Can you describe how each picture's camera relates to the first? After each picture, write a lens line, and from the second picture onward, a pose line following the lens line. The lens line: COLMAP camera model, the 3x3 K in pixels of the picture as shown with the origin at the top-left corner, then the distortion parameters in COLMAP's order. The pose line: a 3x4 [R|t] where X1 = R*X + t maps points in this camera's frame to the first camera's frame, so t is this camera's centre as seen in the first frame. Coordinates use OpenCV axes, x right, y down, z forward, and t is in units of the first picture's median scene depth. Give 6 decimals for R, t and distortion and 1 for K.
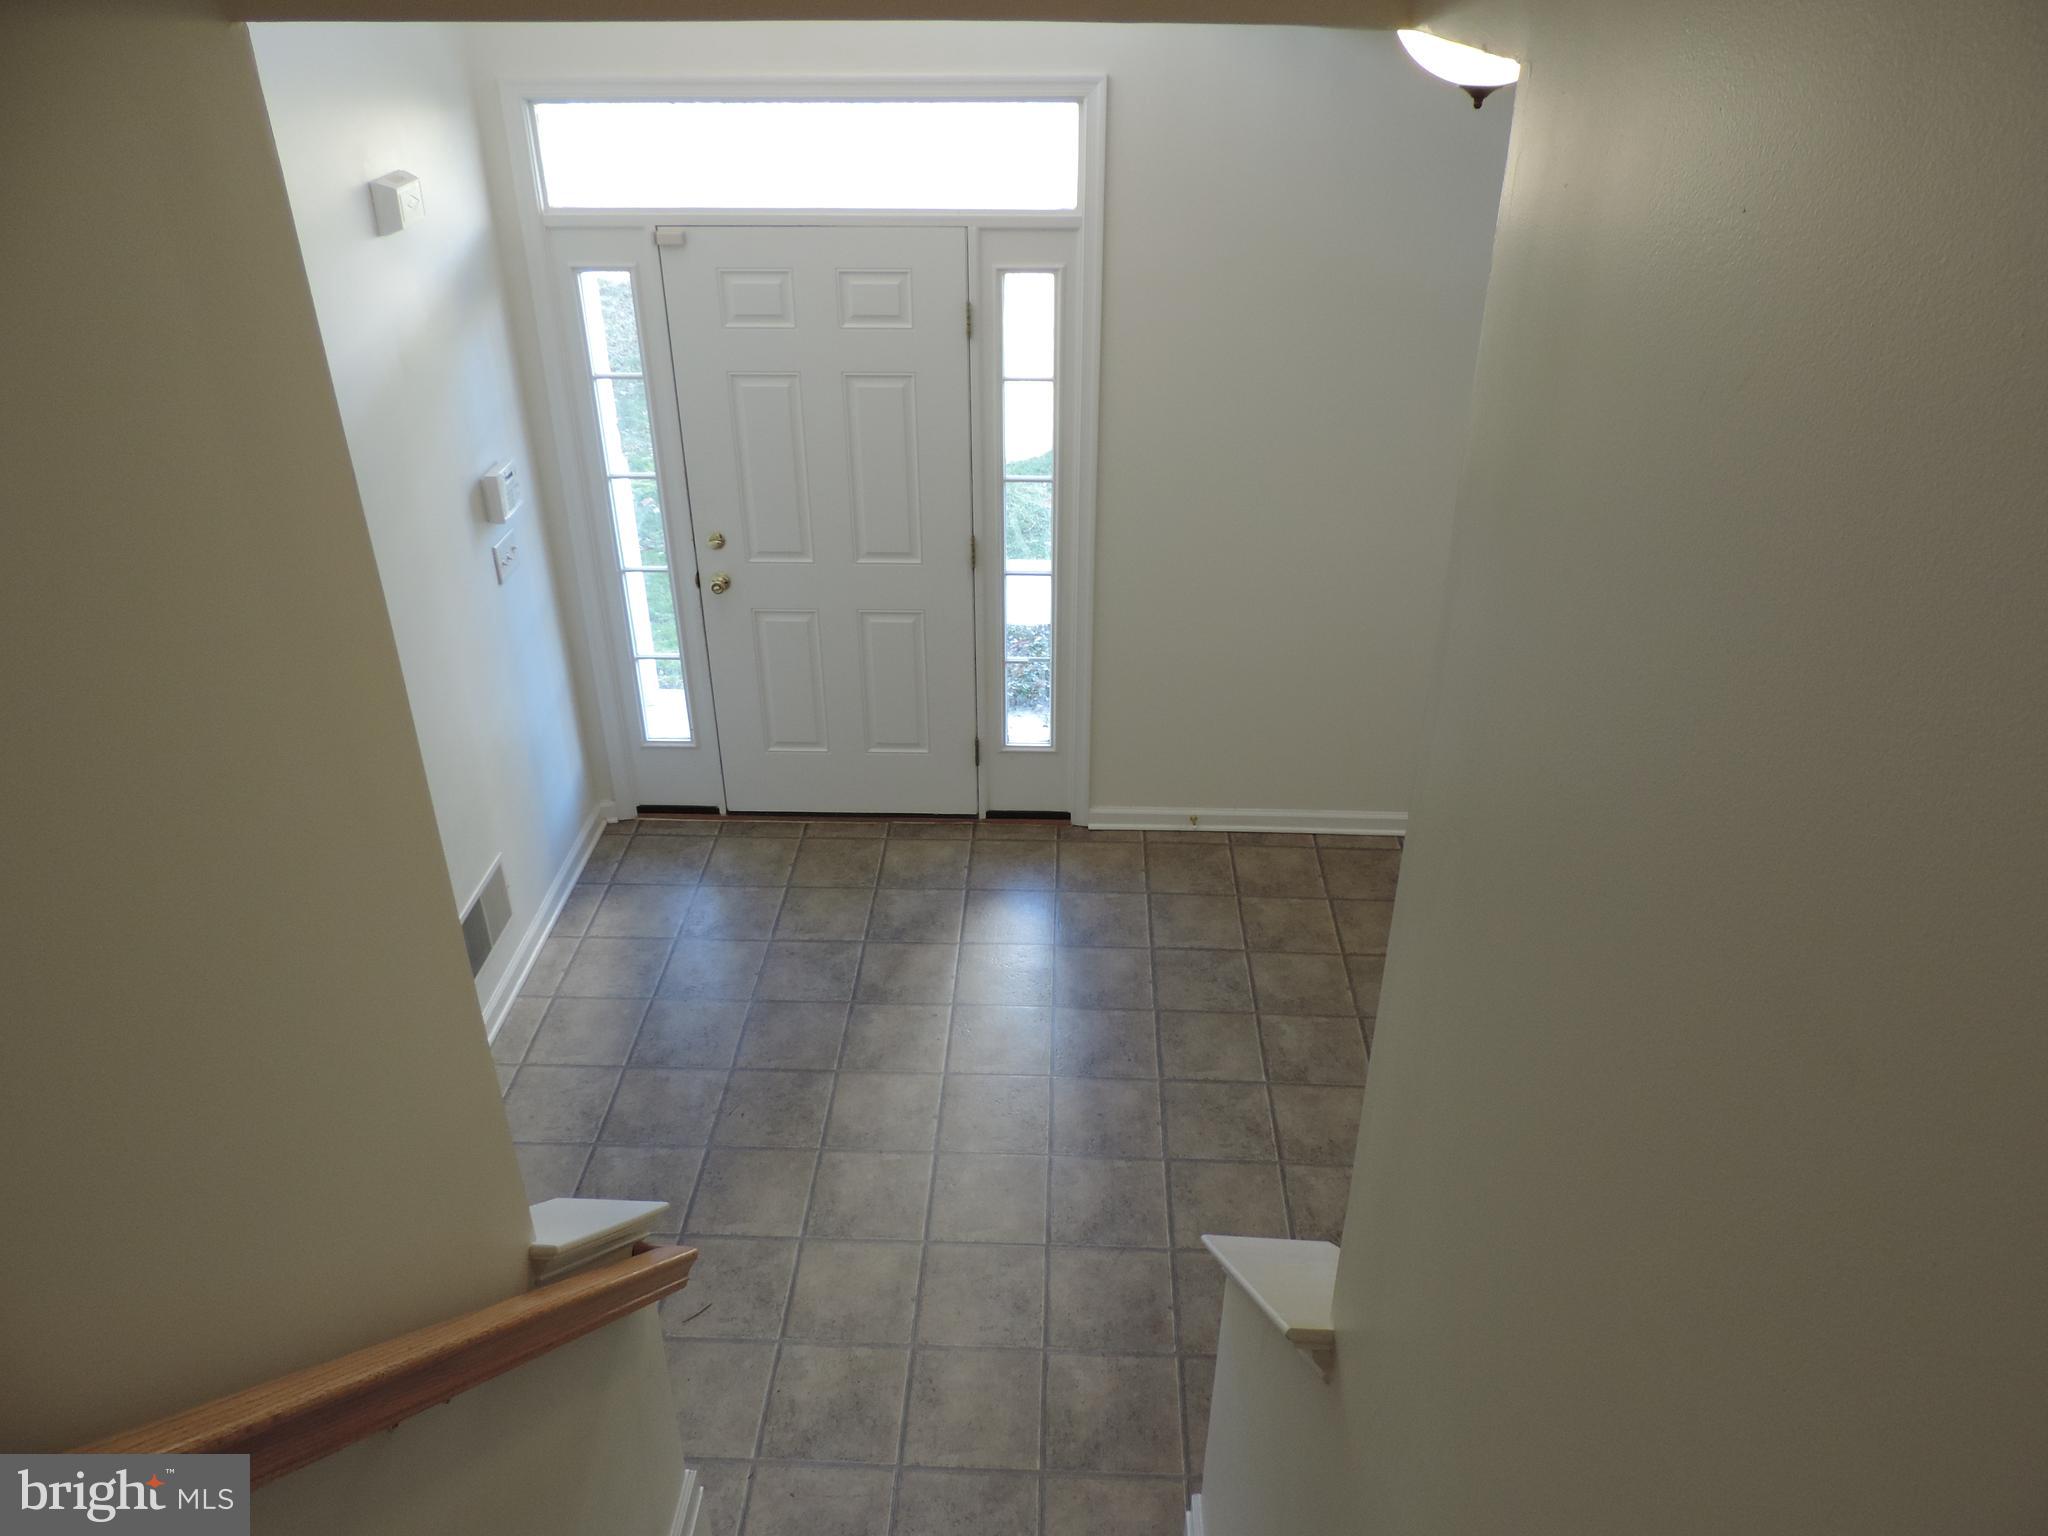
lens RADIAL K [[1430.9, 0, 1028.5], [0, 1430.9, 779.3], [0, 0, 1]] dist [-0.018045, -0.003627]
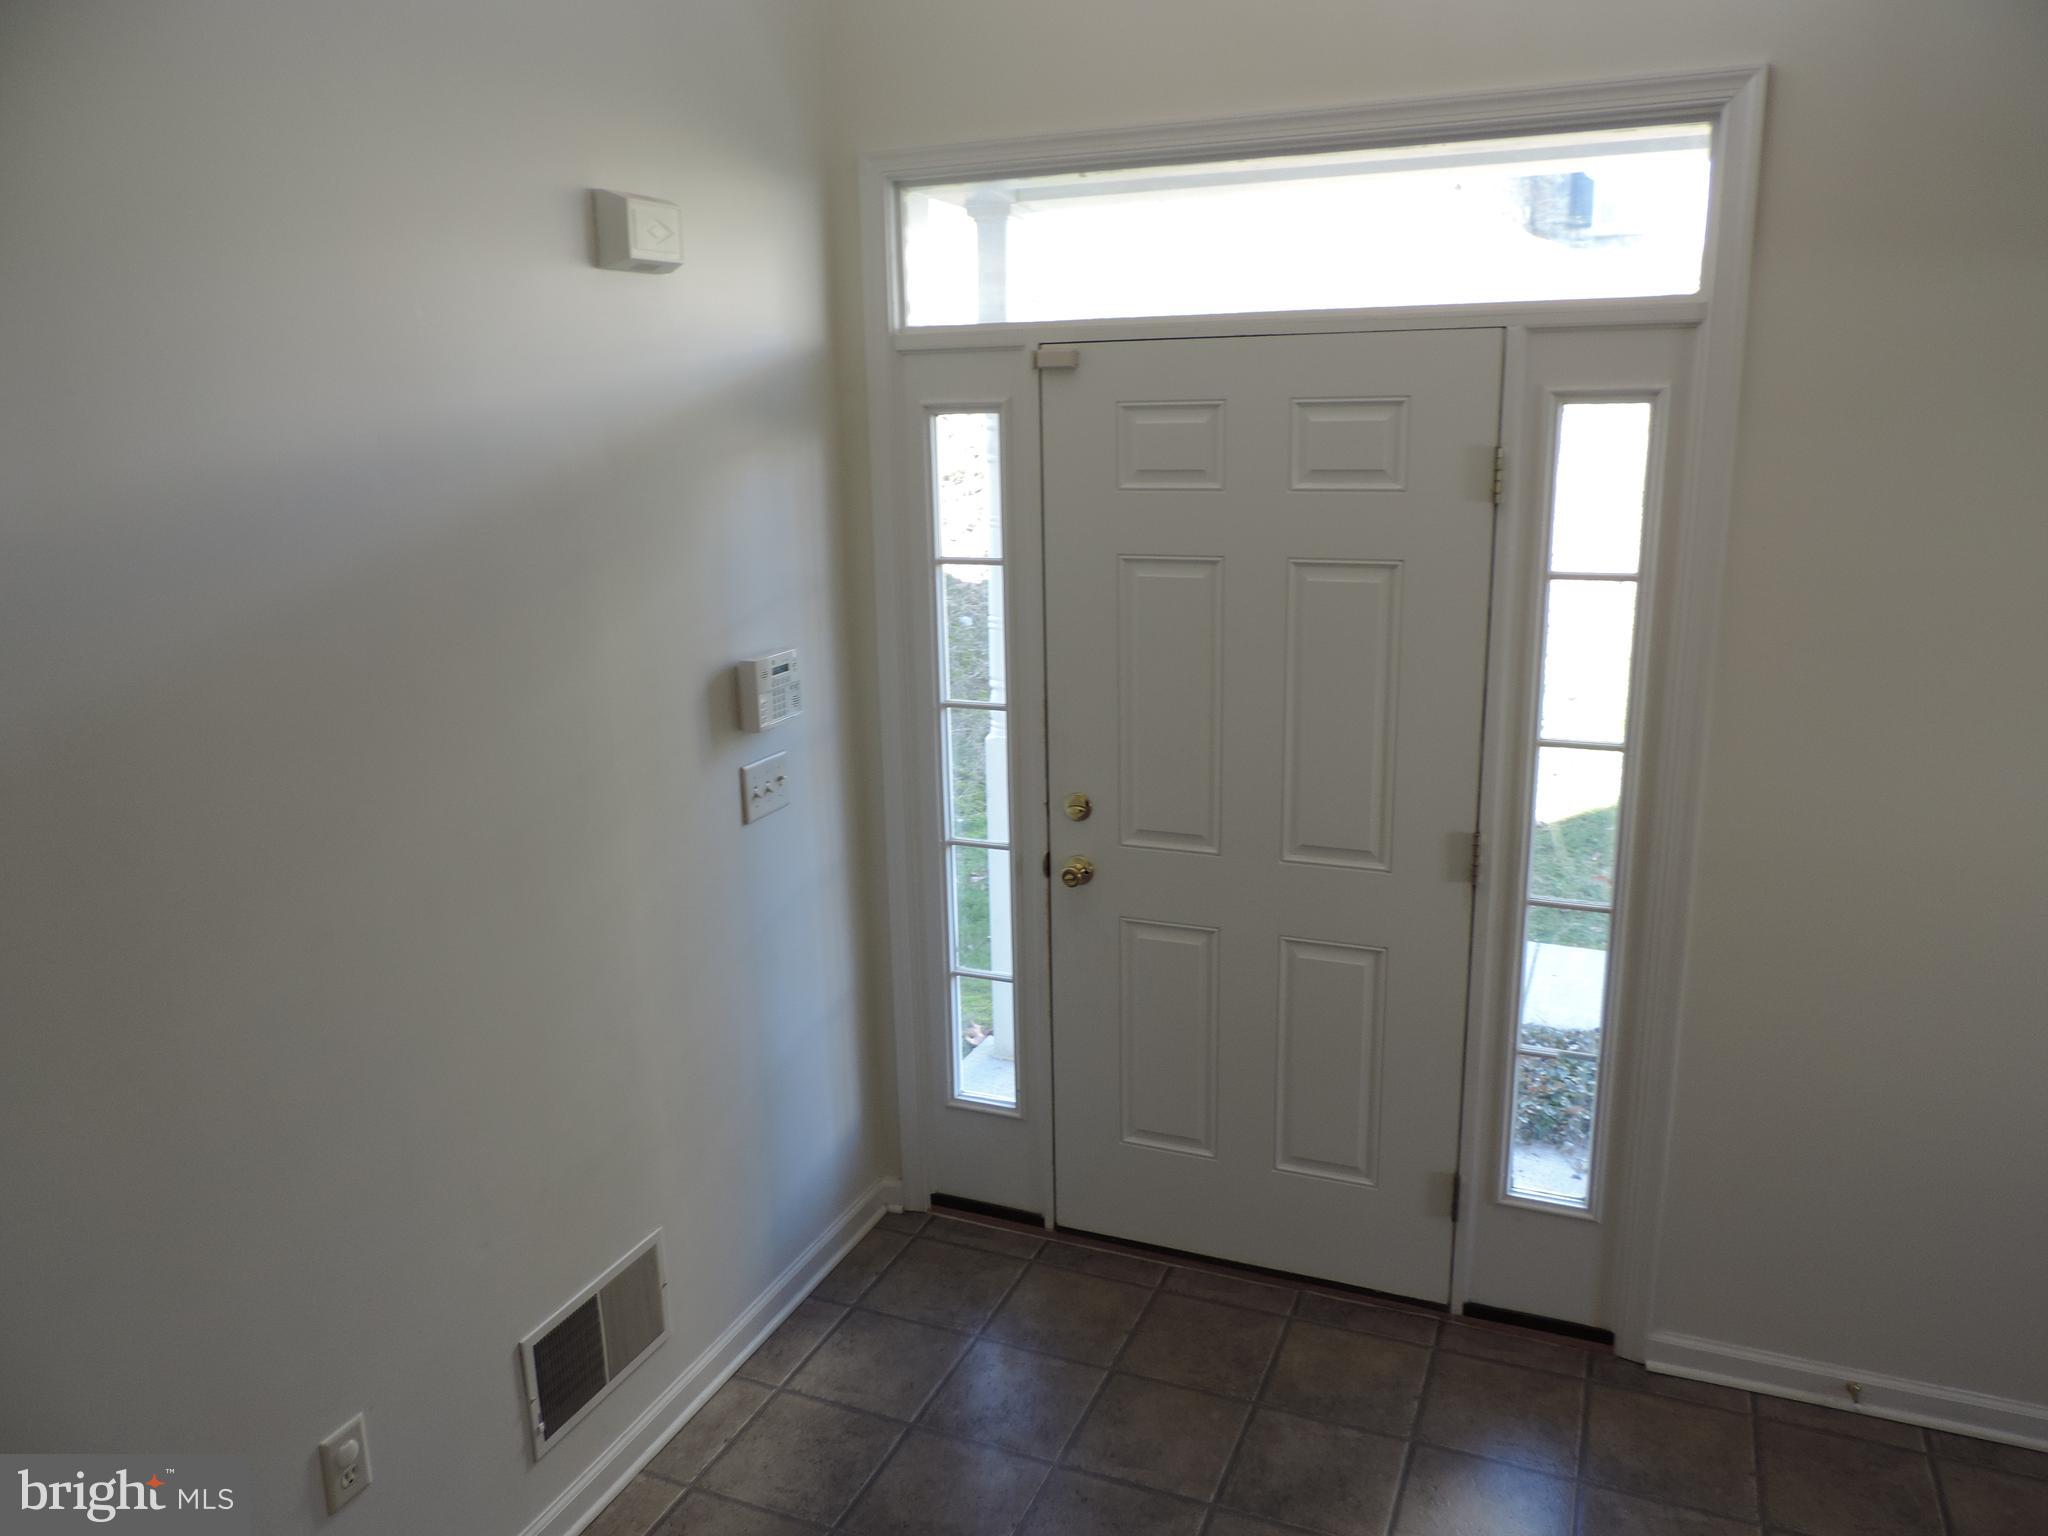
lens RADIAL K [[1430.9, 0, 1028.5], [0, 1430.9, 779.3], [0, 0, 1]] dist [-0.018045, -0.003627]
pose [[0.930983, 0.068747, -0.358532, -0.000556], [-0.167168, 0.953371, -0.251272, -0.006503], [0.324539, 0.293865, 0.899065, 0.364528]]
